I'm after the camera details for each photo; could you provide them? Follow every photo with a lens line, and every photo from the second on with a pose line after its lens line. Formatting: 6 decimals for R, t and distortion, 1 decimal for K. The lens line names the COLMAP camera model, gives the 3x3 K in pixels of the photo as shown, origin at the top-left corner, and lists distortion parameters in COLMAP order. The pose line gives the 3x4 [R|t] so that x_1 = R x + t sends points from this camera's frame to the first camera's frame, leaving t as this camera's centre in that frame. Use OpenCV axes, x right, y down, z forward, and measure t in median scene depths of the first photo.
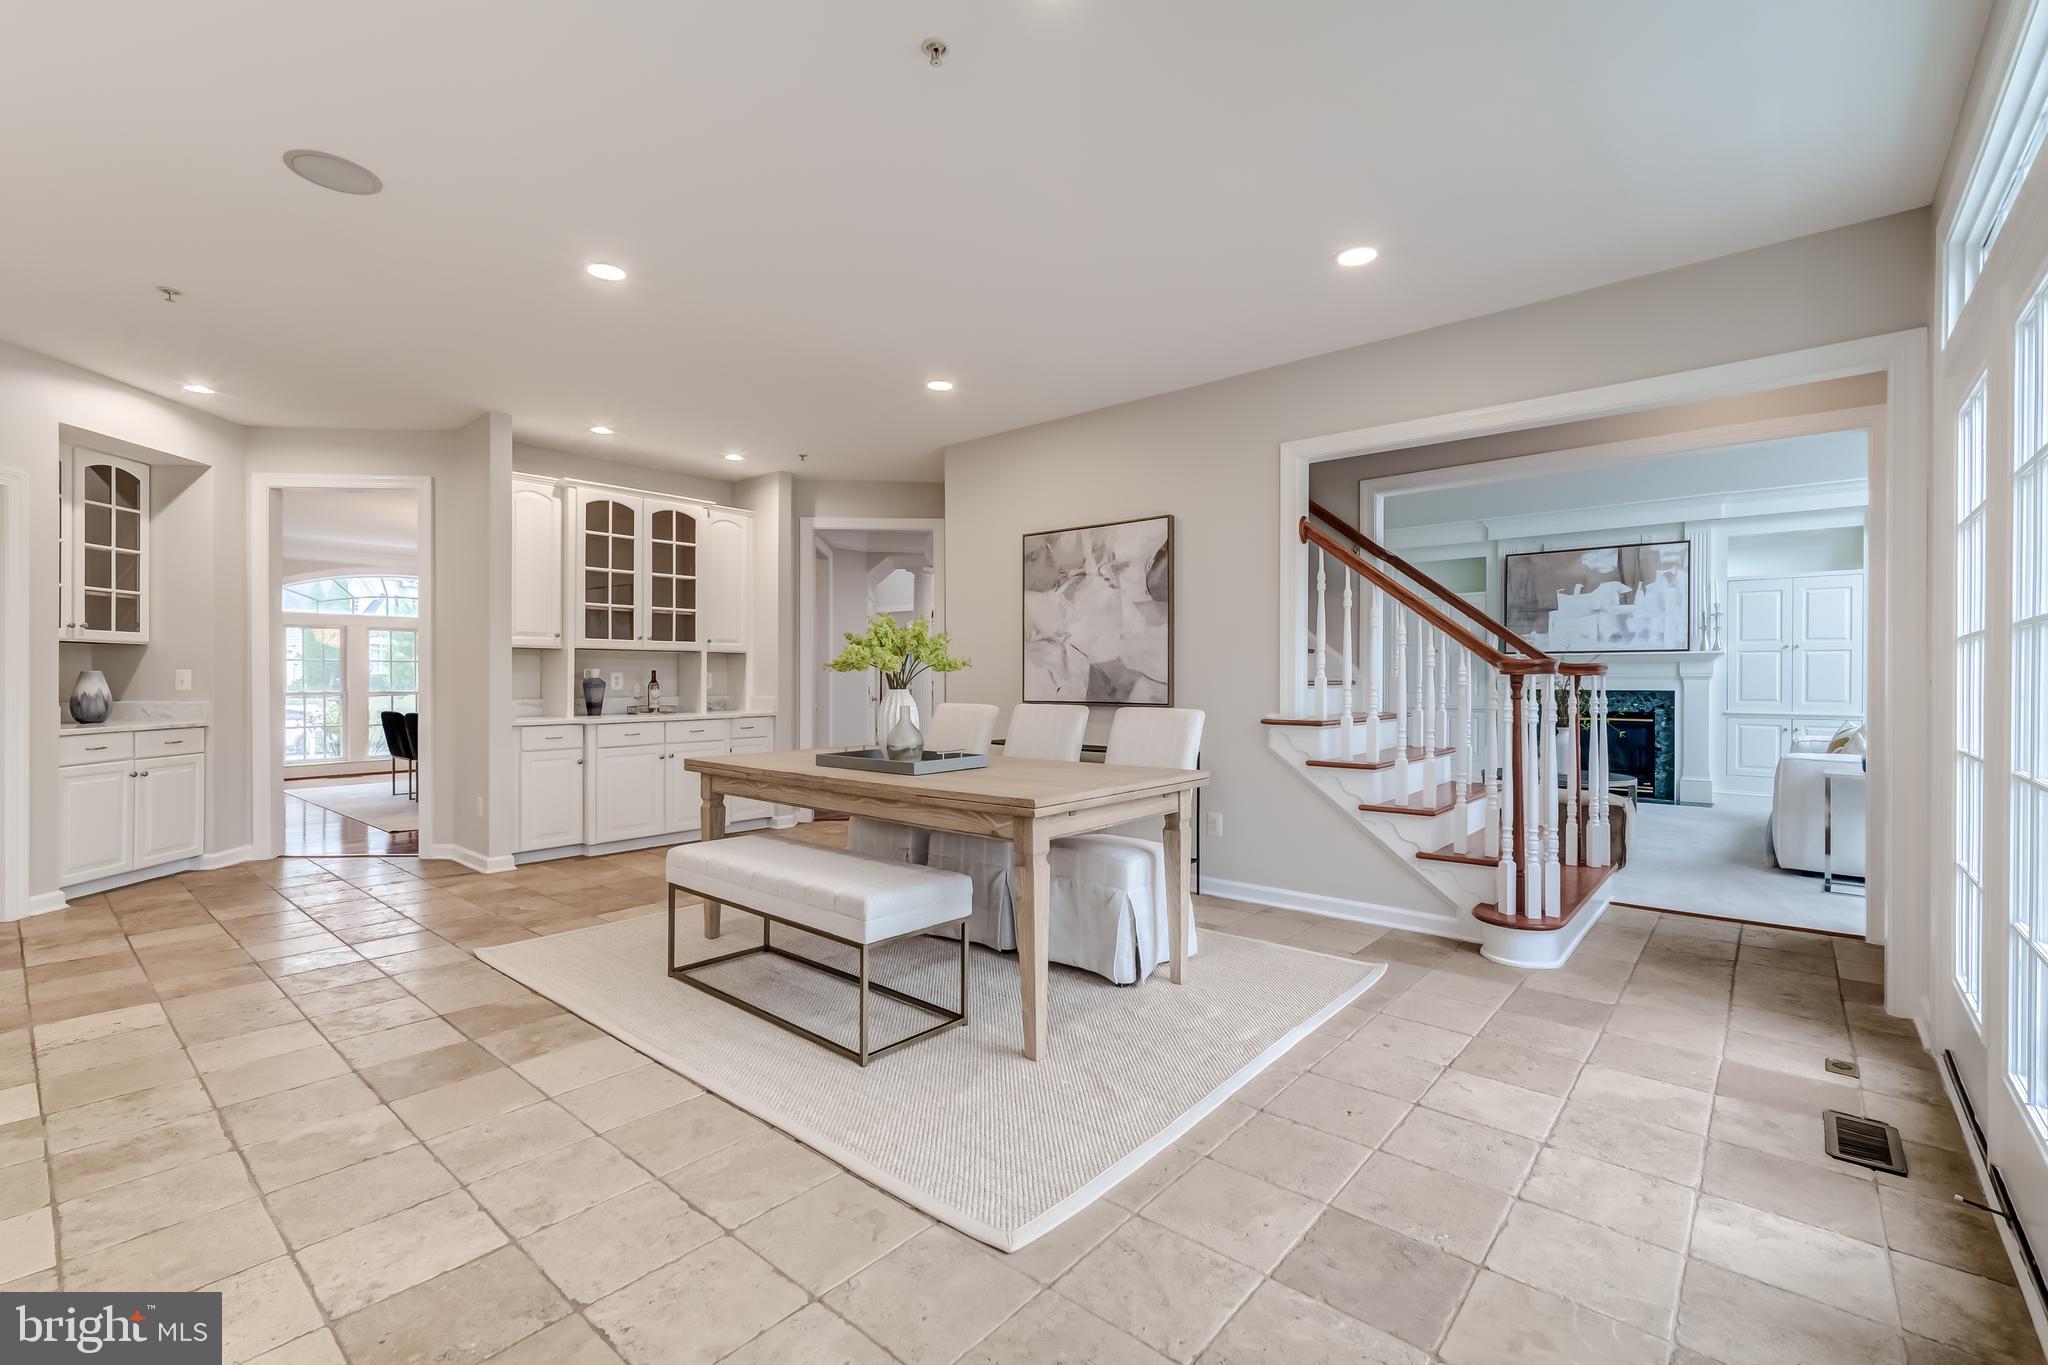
lens RADIAL K [[898.3, 0, 1023.2], [0, 898.3, 682.1], [0, 0, 1]] dist [0.002641, 0.000036]
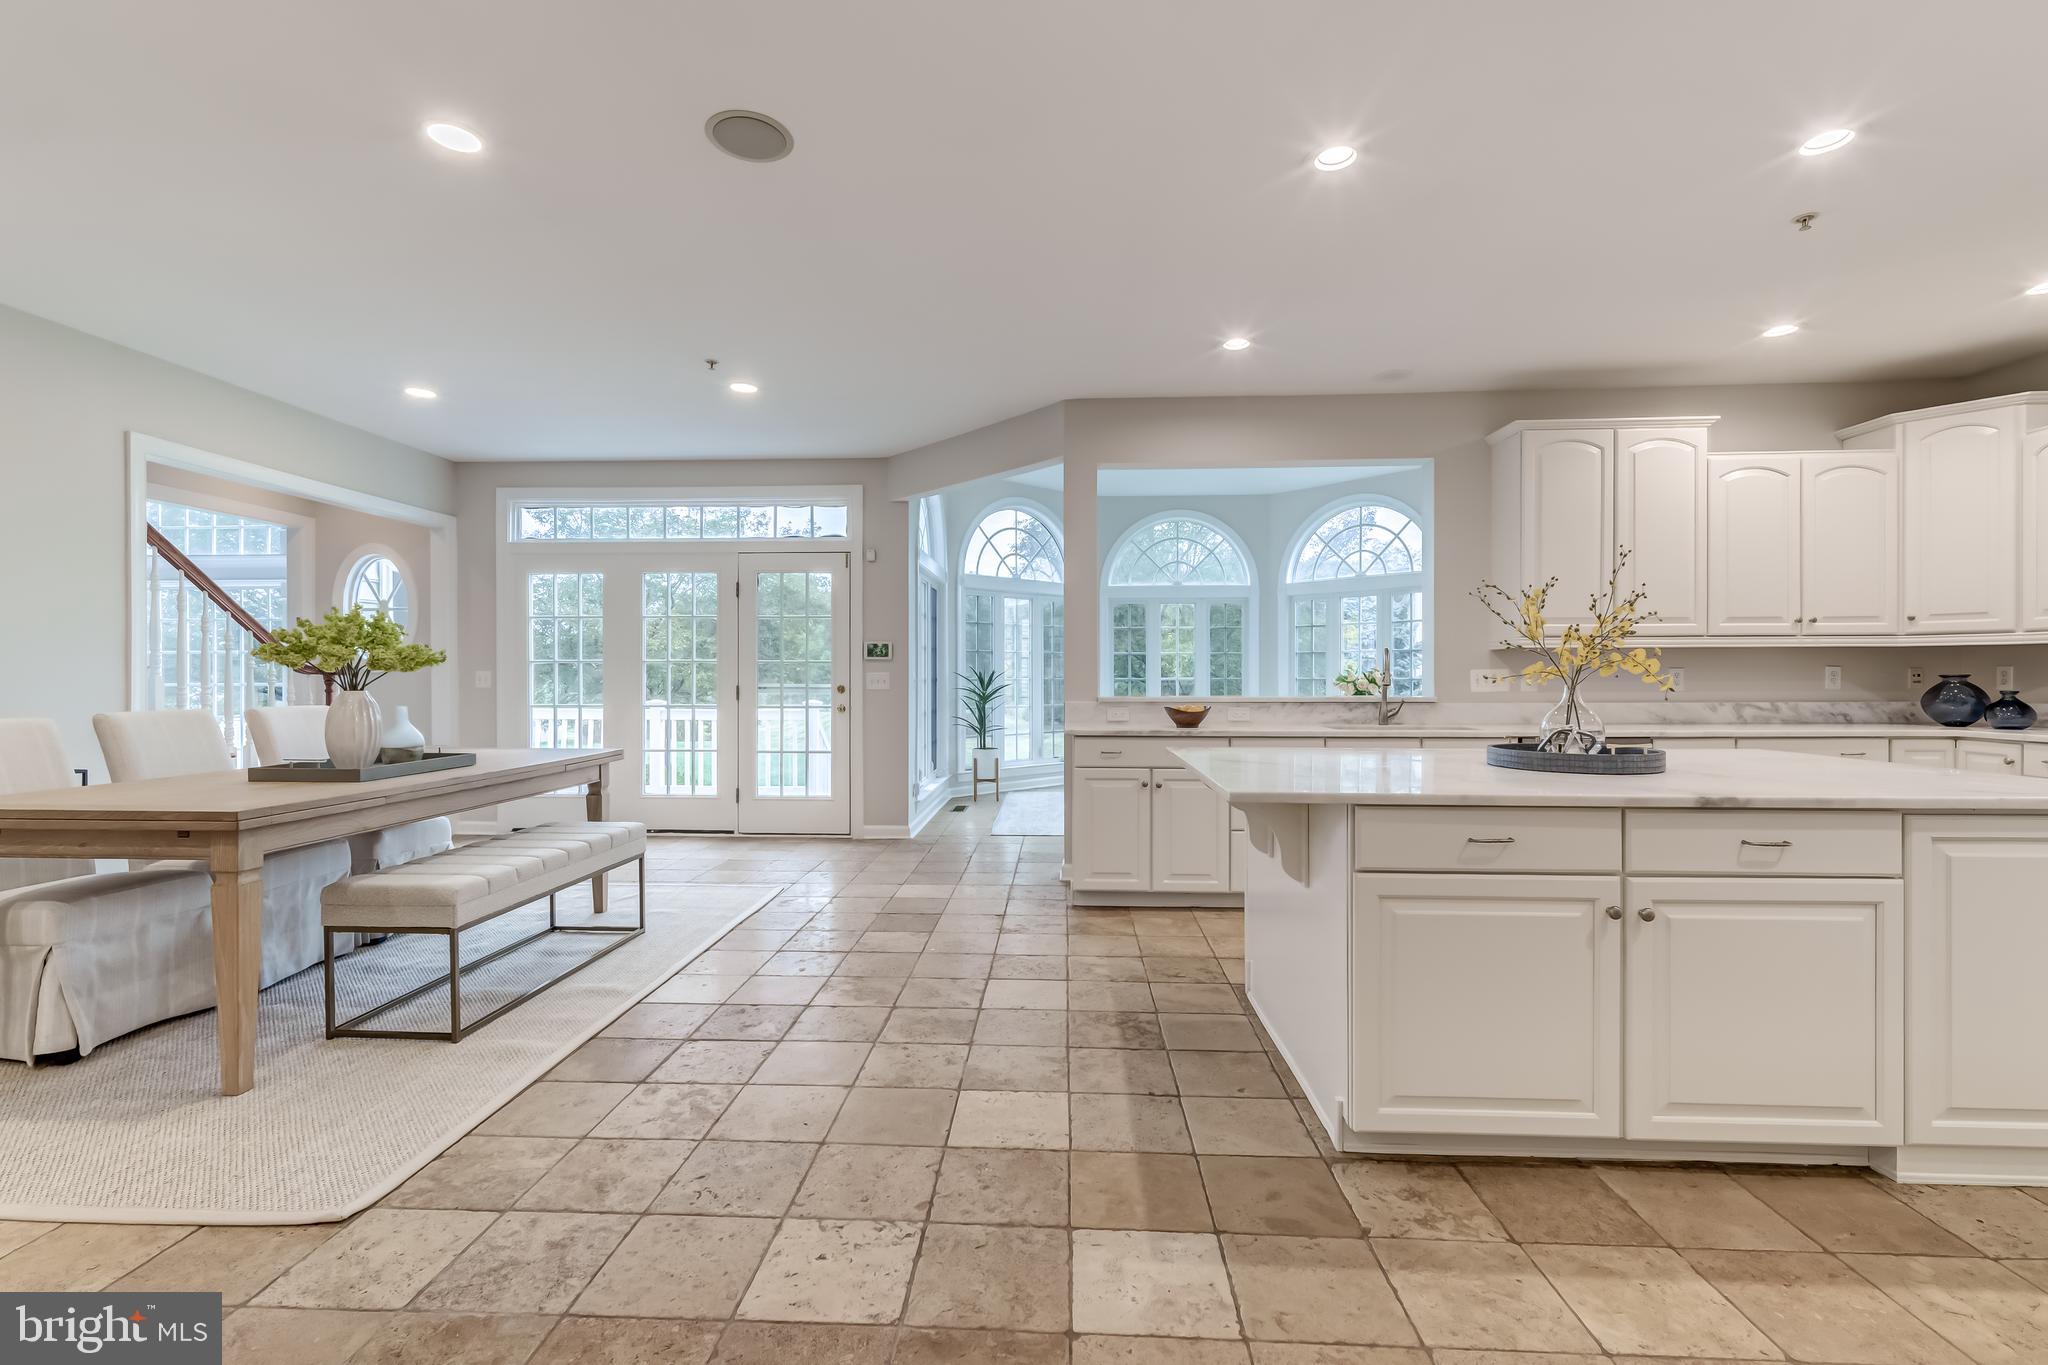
lens RADIAL K [[898.3, 0, 1008.6], [0, 898.3, 687.3], [0, 0, 1]] dist [0.002641, 0.000036]
pose [[-0.609629, -0.010228, 0.792621, -1.229530], [0.003436, 0.999873, 0.015546, -0.007448], [-0.792679, 0.012201, -0.609517, 1.000546]]
